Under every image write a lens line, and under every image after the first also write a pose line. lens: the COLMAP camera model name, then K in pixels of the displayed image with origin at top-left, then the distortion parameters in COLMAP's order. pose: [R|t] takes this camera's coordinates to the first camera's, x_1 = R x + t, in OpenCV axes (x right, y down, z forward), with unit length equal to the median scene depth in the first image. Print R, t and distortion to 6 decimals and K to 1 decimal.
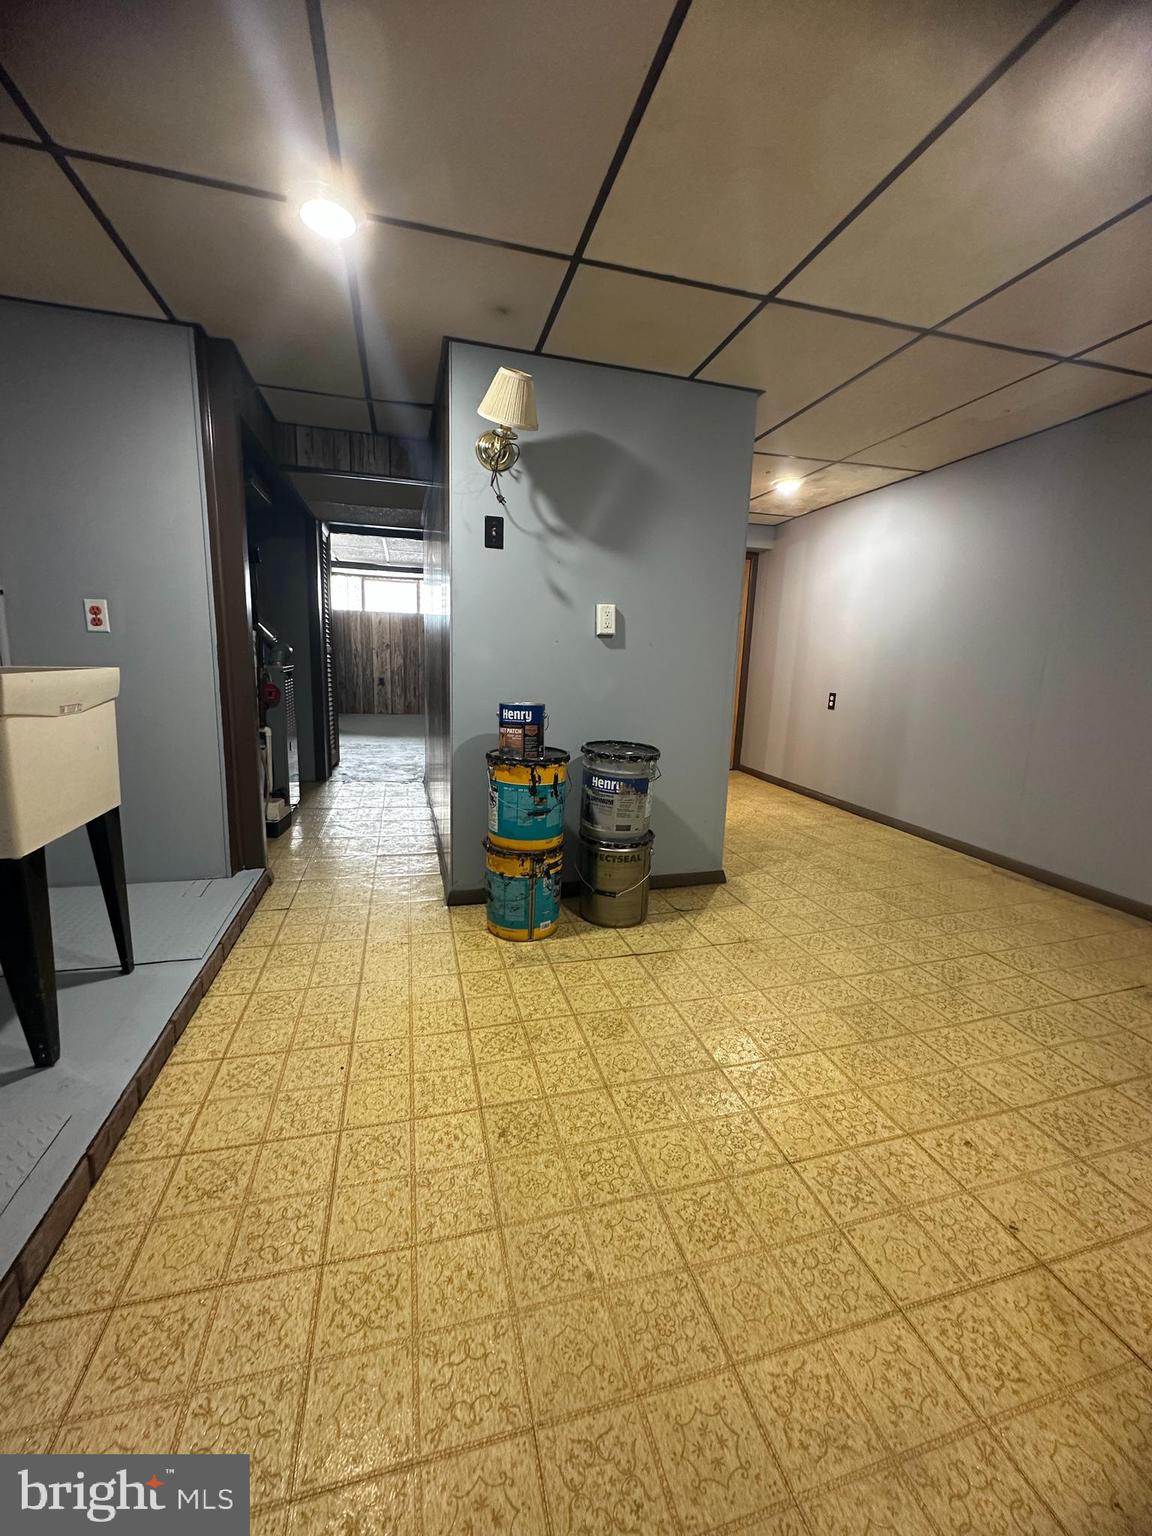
lens RADIAL K [[608.1, 0, 569.7], [0, 608.1, 769.9], [0, 0, 1]] dist [-0.004734, -0.000167]
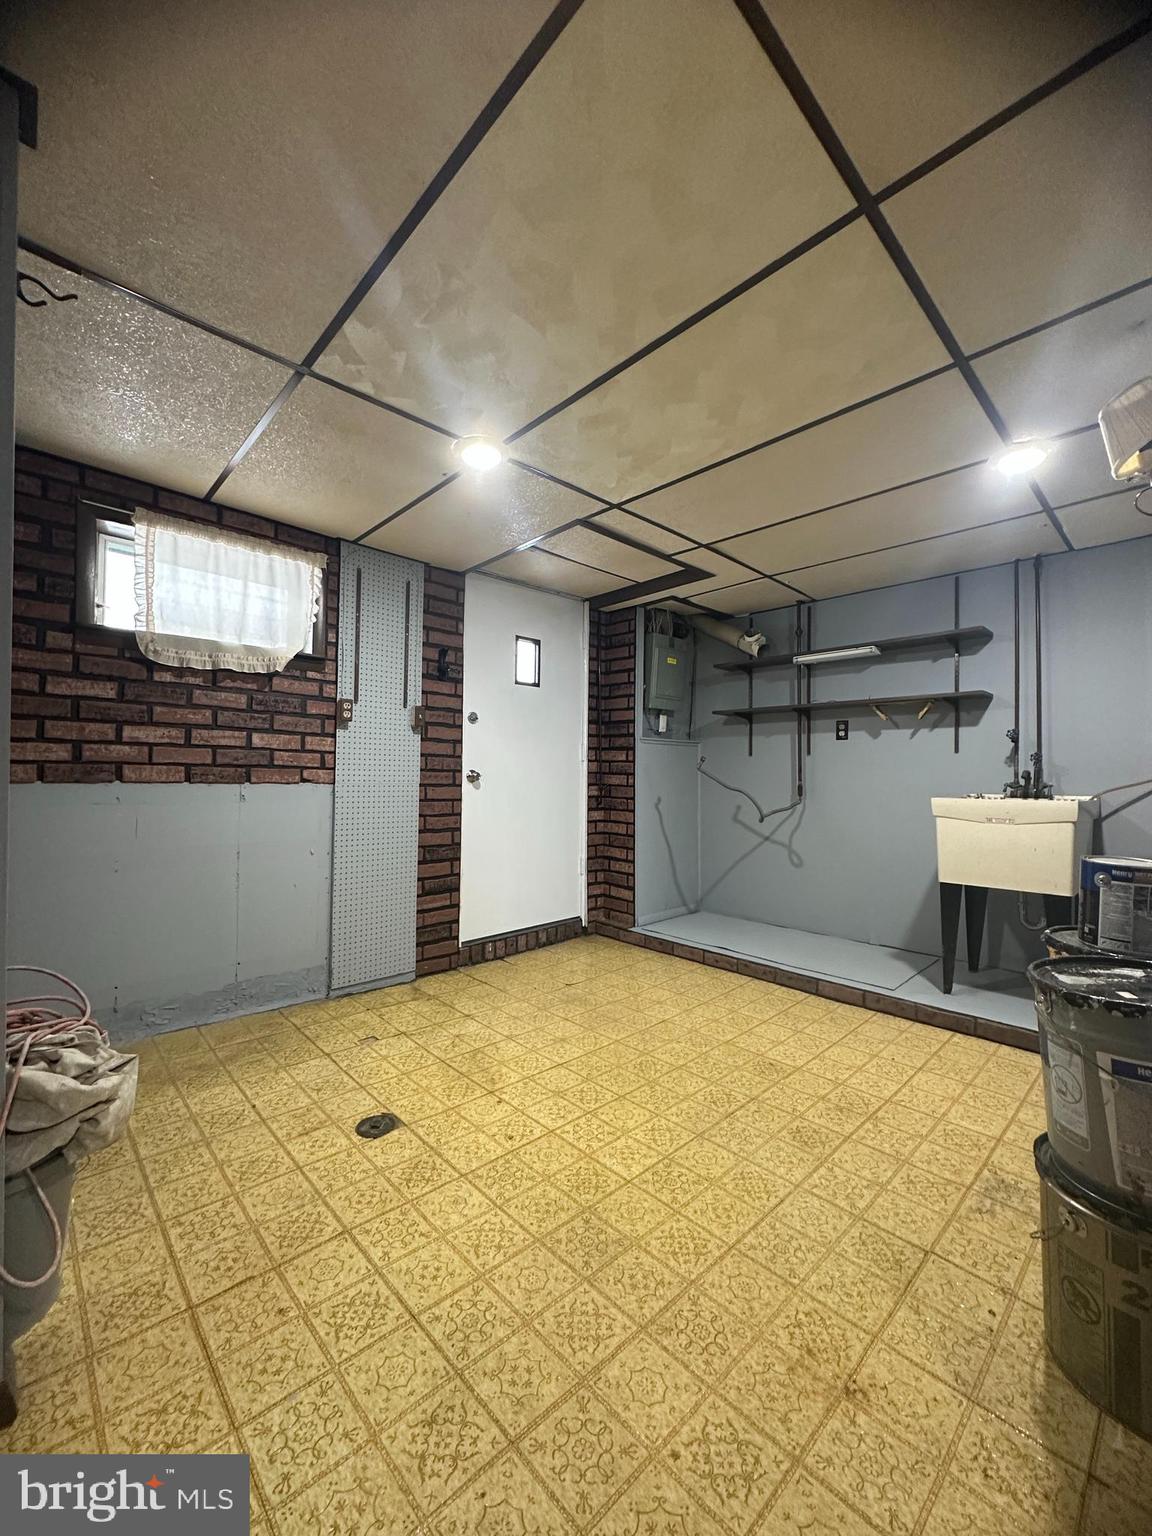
lens RADIAL K [[608.1, 0, 571.1], [0, 608.1, 775.8], [0, 0, 1]] dist [-0.004734, -0.000167]
pose [[-0.883152, -0.036074, -0.467698, 0.776849], [-0.114927, 0.983291, 0.141174, -0.231210], [0.454791, 0.178429, -0.872541, 1.354050]]
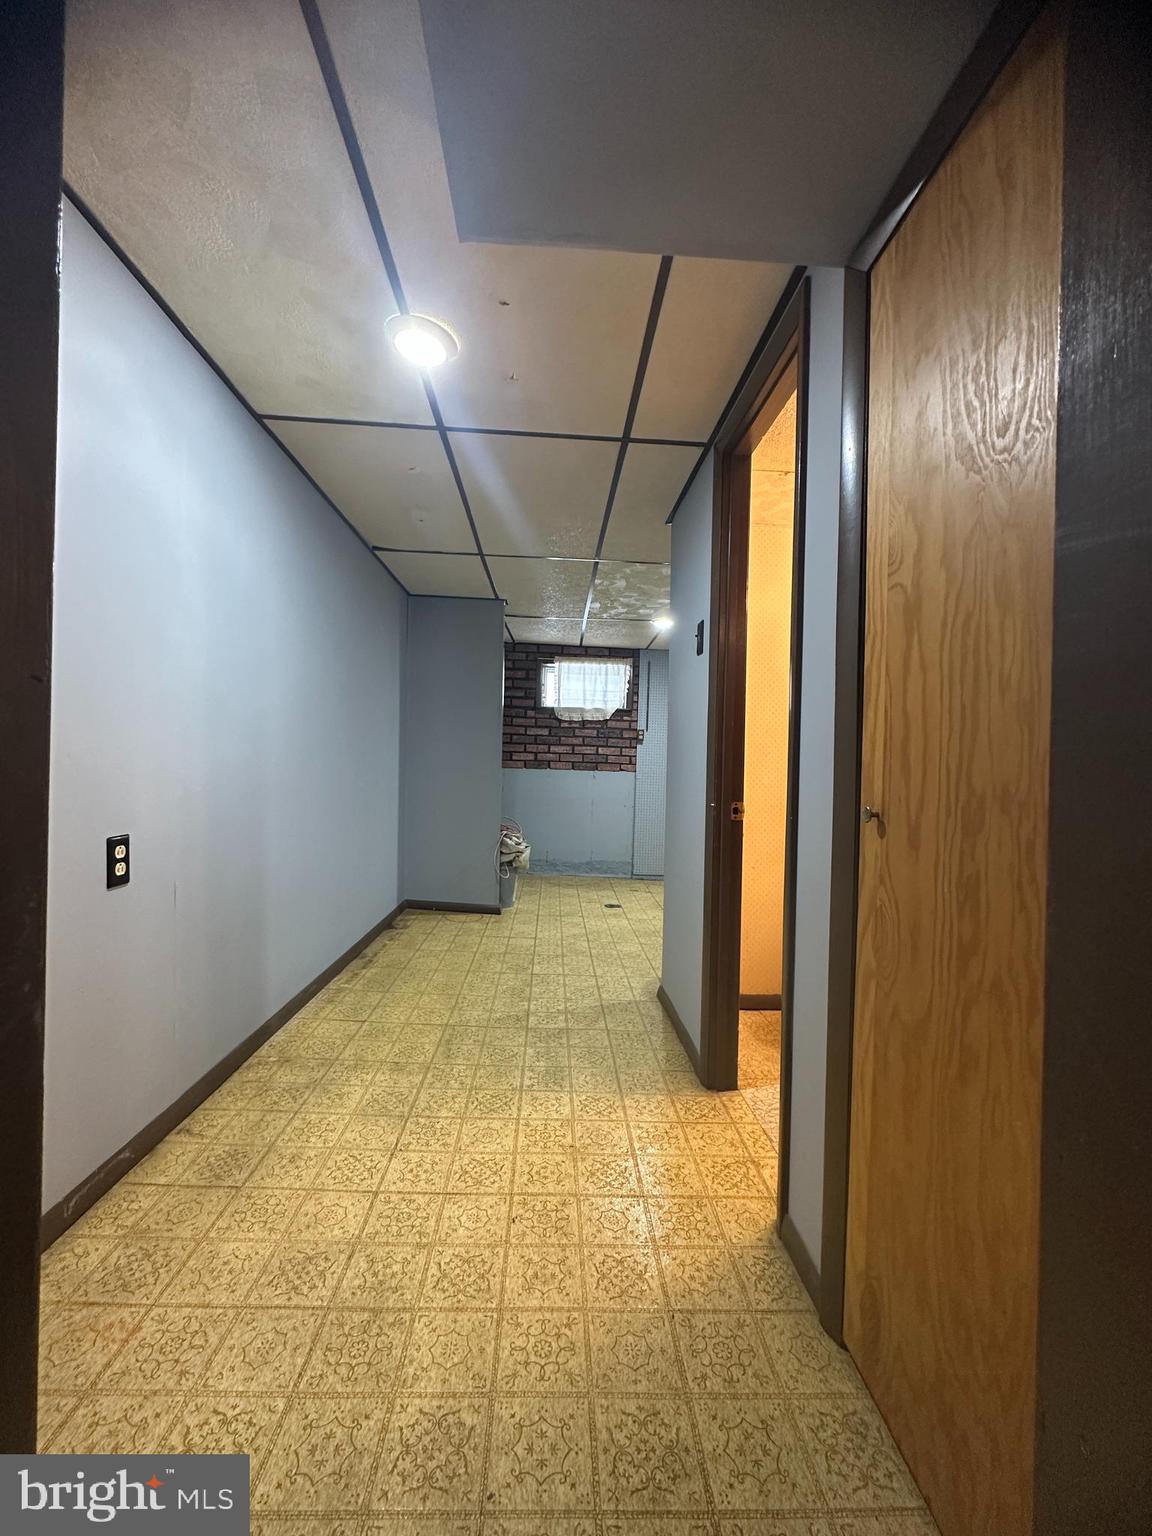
lens RADIAL K [[608.1, 0, 564.0], [0, 608.1, 766.6], [0, 0, 1]] dist [-0.004734, -0.000167]
pose [[-0.970838, -0.051912, 0.234049, 0.272073], [-0.009606, 0.983913, 0.178387, -0.470706], [-0.239545, 0.170937, -0.955719, 2.625858]]
